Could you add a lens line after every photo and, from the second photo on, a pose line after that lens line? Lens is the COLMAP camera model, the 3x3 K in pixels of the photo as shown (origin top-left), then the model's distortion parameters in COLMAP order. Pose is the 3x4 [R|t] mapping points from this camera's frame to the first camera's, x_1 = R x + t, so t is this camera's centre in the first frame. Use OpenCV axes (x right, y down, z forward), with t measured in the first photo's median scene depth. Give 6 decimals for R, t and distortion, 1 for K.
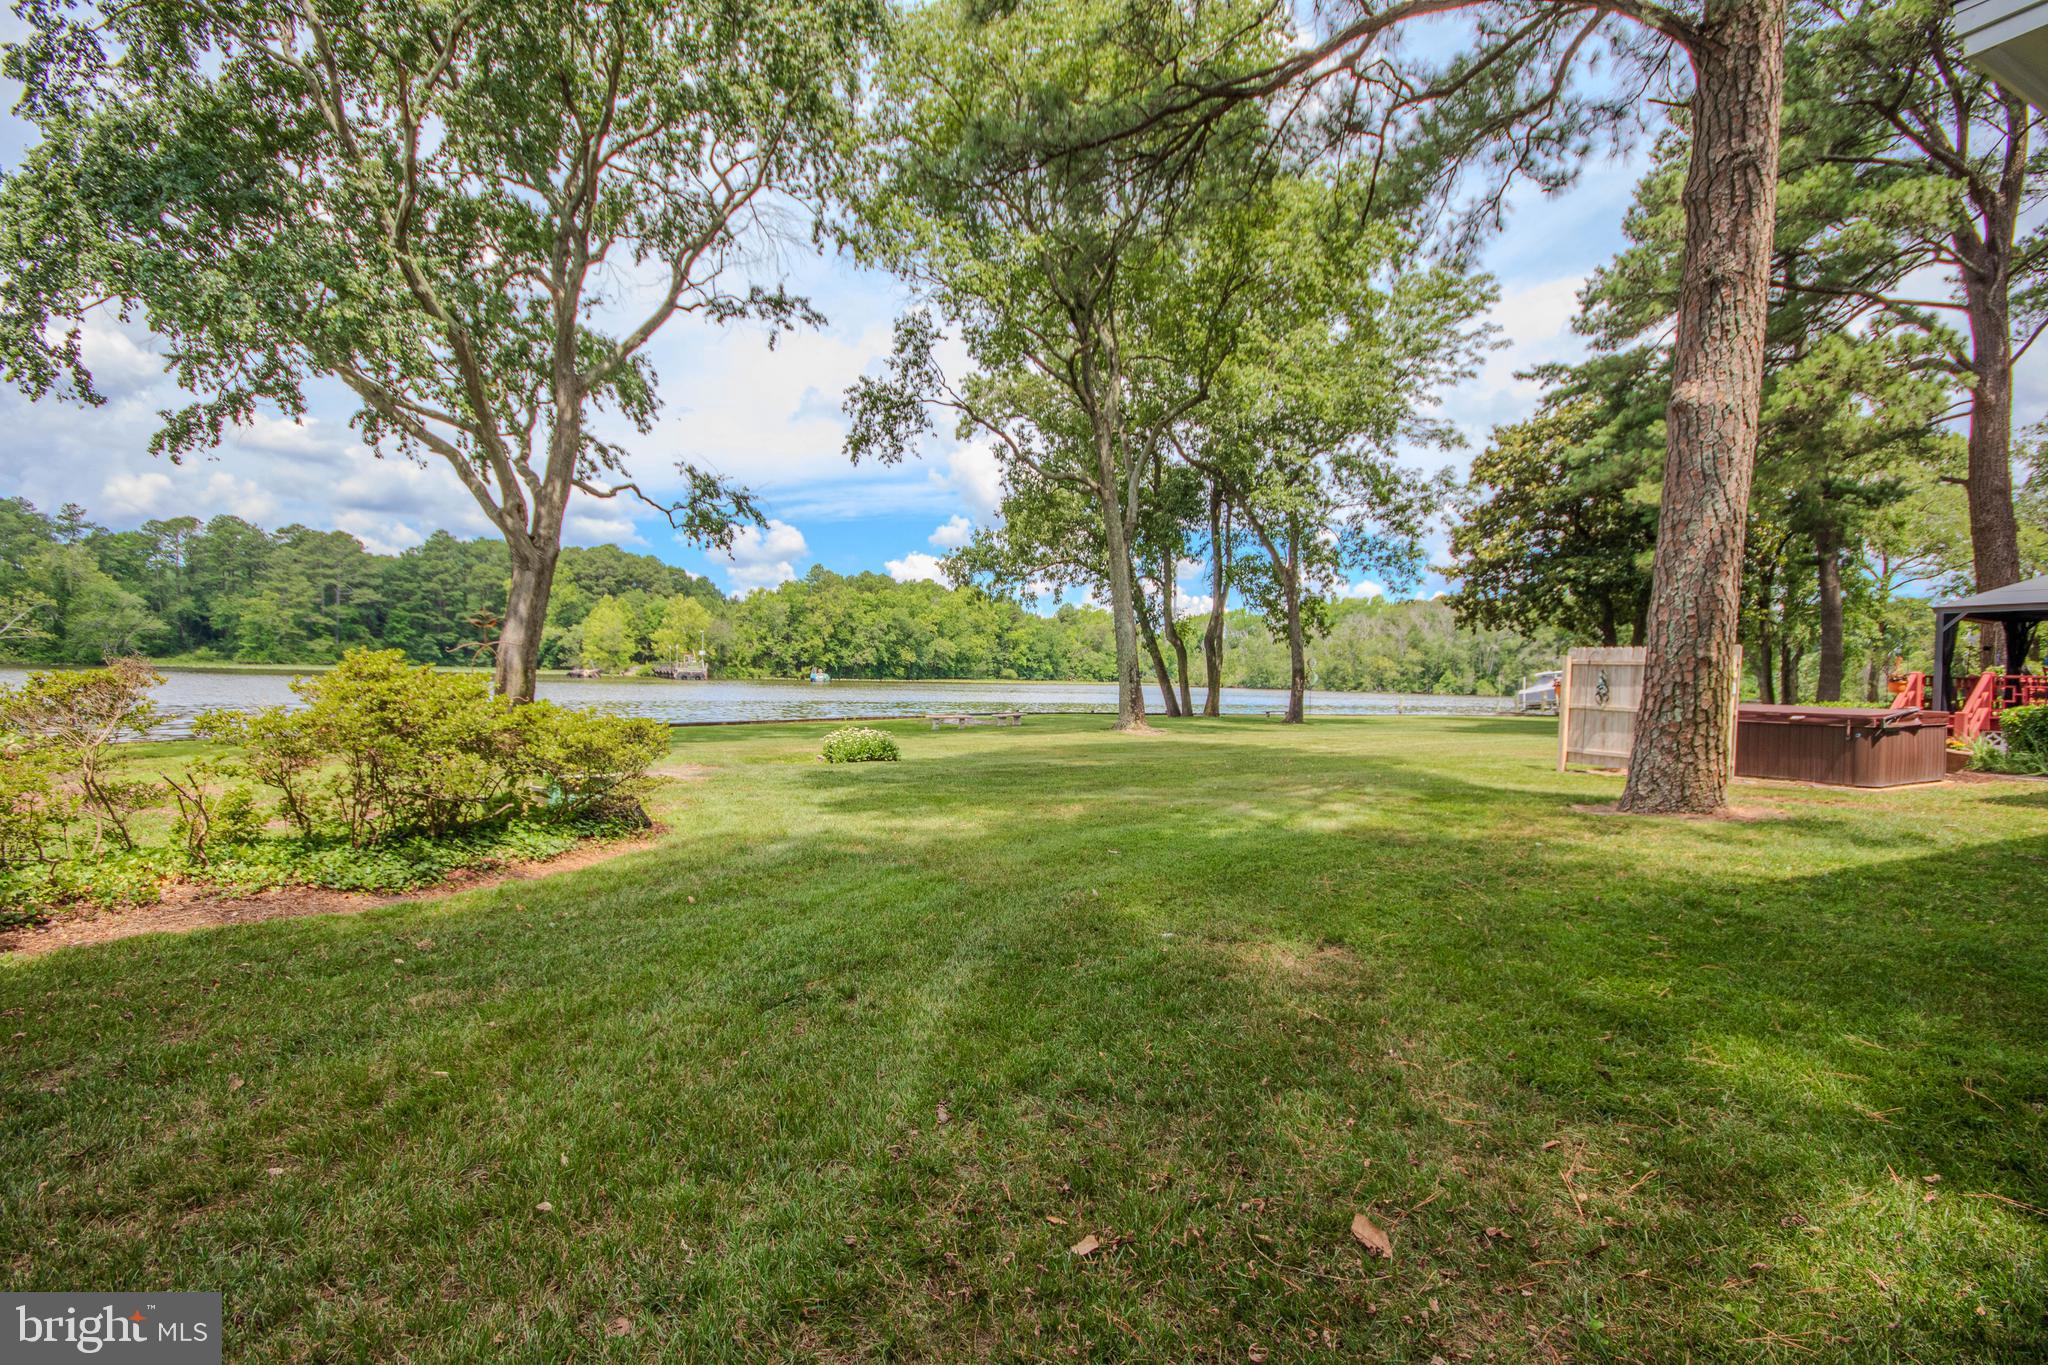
lens RADIAL K [[962.2, 0, 1018.6], [0, 962.2, 691.0], [0, 0, 1]] dist [0.020281, -0.015422]
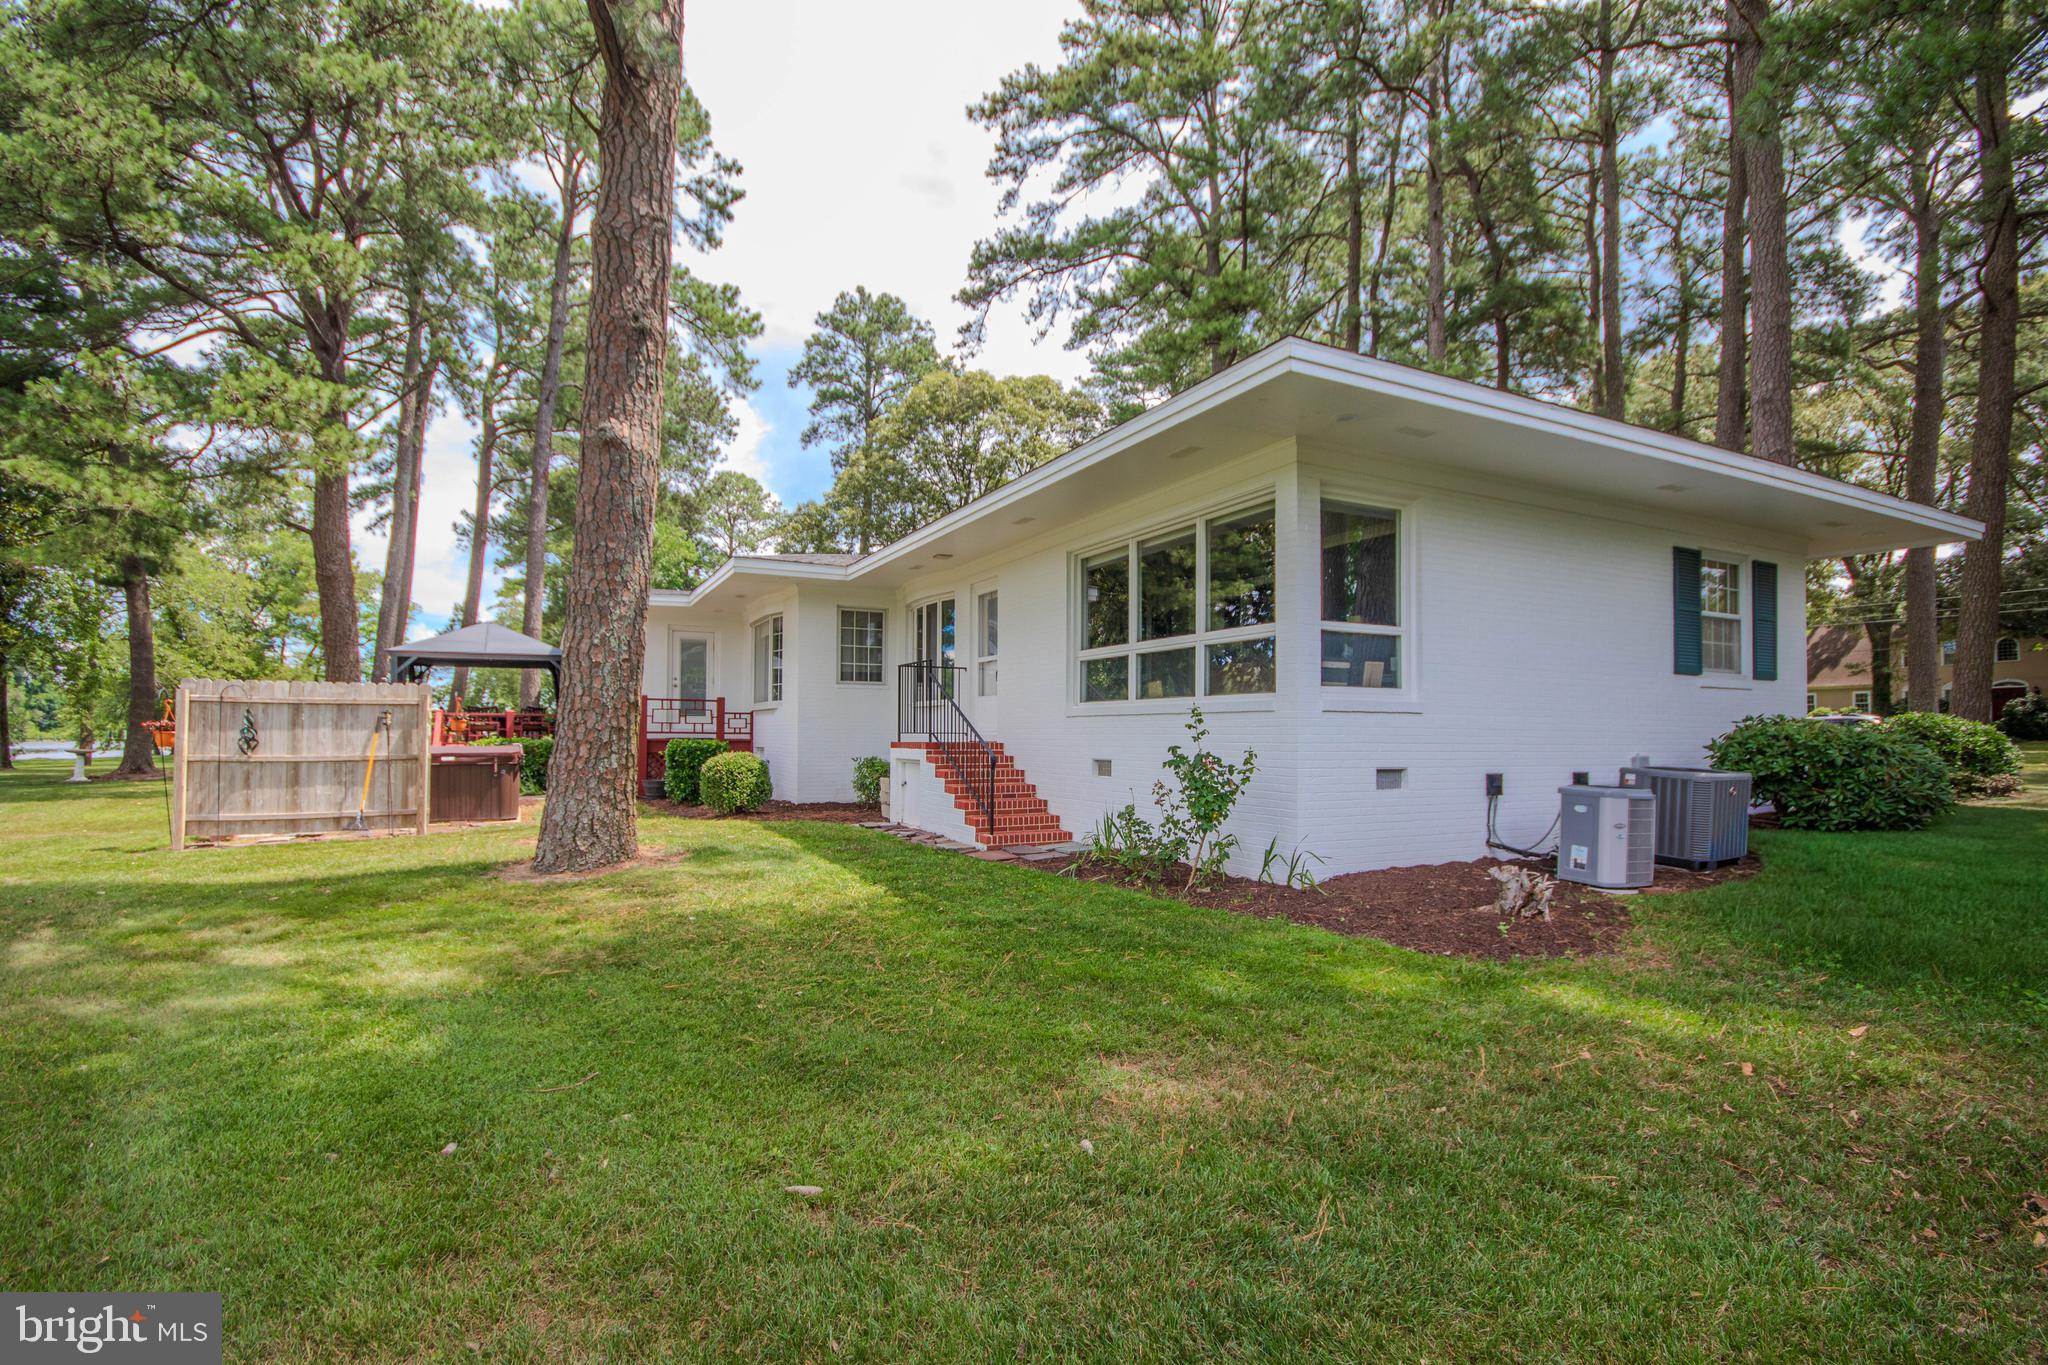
lens RADIAL K [[962.2, 0, 1018.6], [0, 962.2, 691.0], [0, 0, 1]] dist [0.020281, -0.015422]
pose [[0.014366, 0.021510, 0.999665, -0.270313], [0.010853, 0.999706, -0.021667, -0.019735], [-0.999838, 0.011161, 0.014128, 0.580697]]
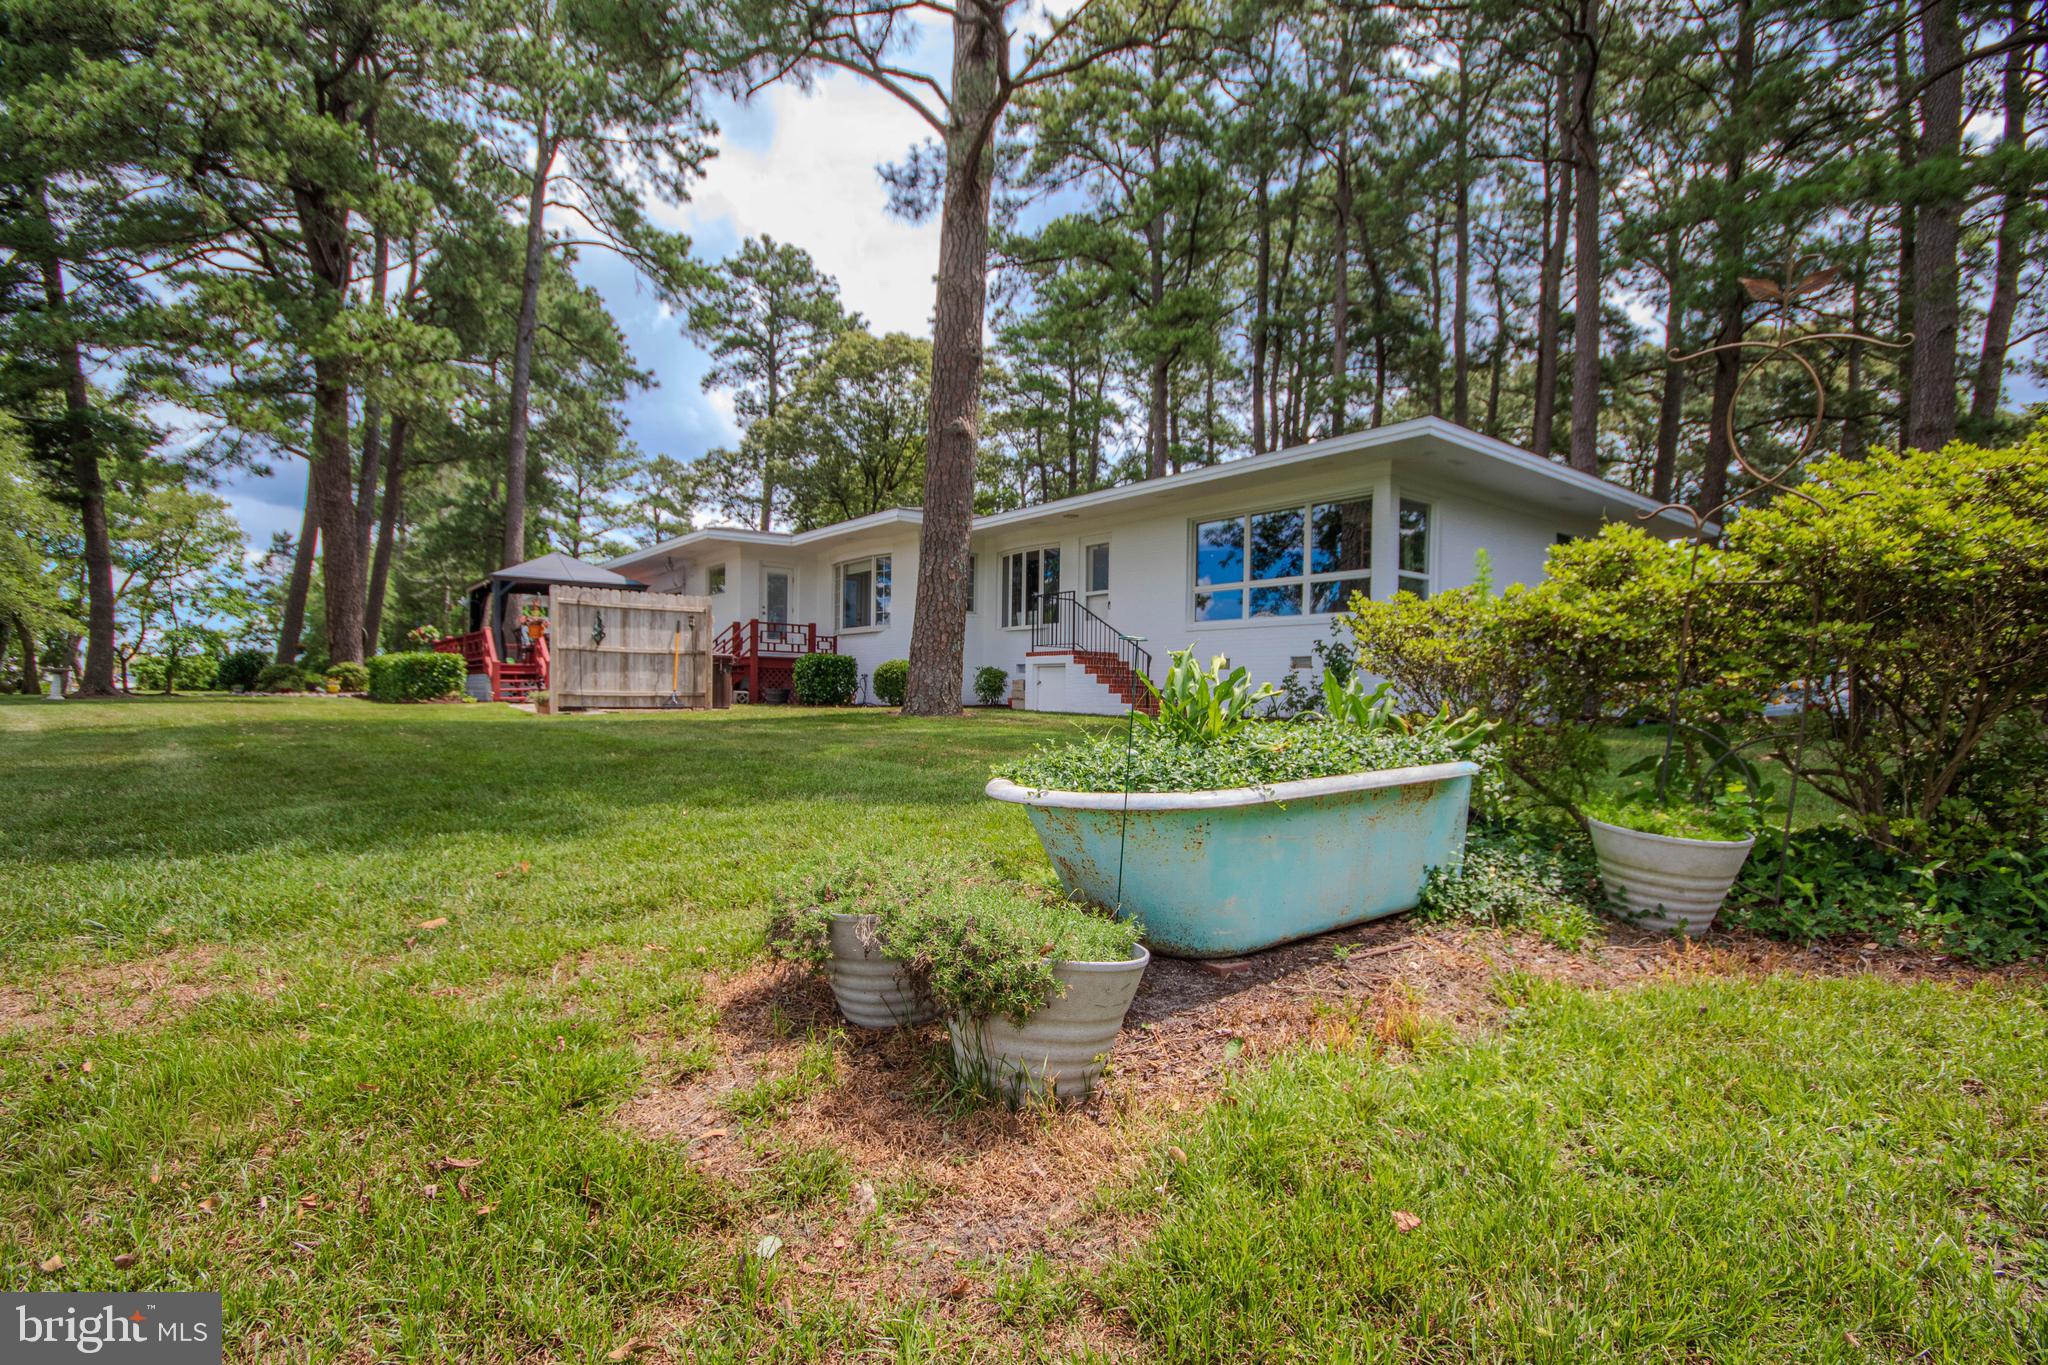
lens RADIAL K [[977.9, 0, 1023.7], [0, 977.9, 688.4], [0, 0, 1]] dist [0.043945, -0.034597]
pose [[-0.183799, -0.017678, 0.982805, -0.802889], [-0.003484, 0.999844, 0.017333, 0.064820], [-0.982958, -0.000238, -0.183832, 1.185711]]
